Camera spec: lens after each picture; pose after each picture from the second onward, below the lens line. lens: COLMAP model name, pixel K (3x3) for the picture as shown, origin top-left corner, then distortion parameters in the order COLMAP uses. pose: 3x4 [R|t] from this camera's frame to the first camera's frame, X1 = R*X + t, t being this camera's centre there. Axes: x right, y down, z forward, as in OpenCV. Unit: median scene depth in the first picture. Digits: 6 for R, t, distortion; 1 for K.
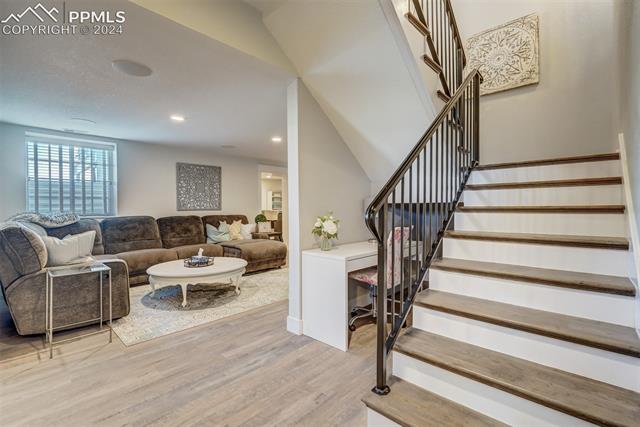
lens RADIAL K [[295.0, 0, 318.6], [0, 295.0, 210.4], [0, 0, 1]] dist [0.001946, 0.001867]
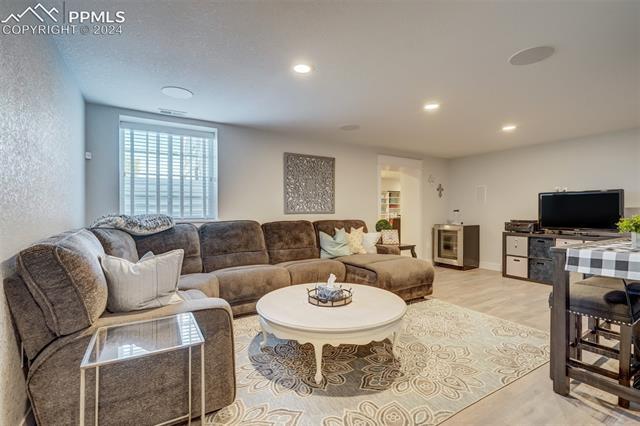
lens RADIAL K [[295.0, 0, 320.7], [0, 295.0, 213.6], [0, 0, 1]] dist [0.001946, 0.001867]
pose [[0.965710, 0.008902, -0.259472, -0.222106], [-0.009019, 0.999959, 0.000739, -0.001642], [0.259468, 0.001626, 0.965750, 0.326088]]
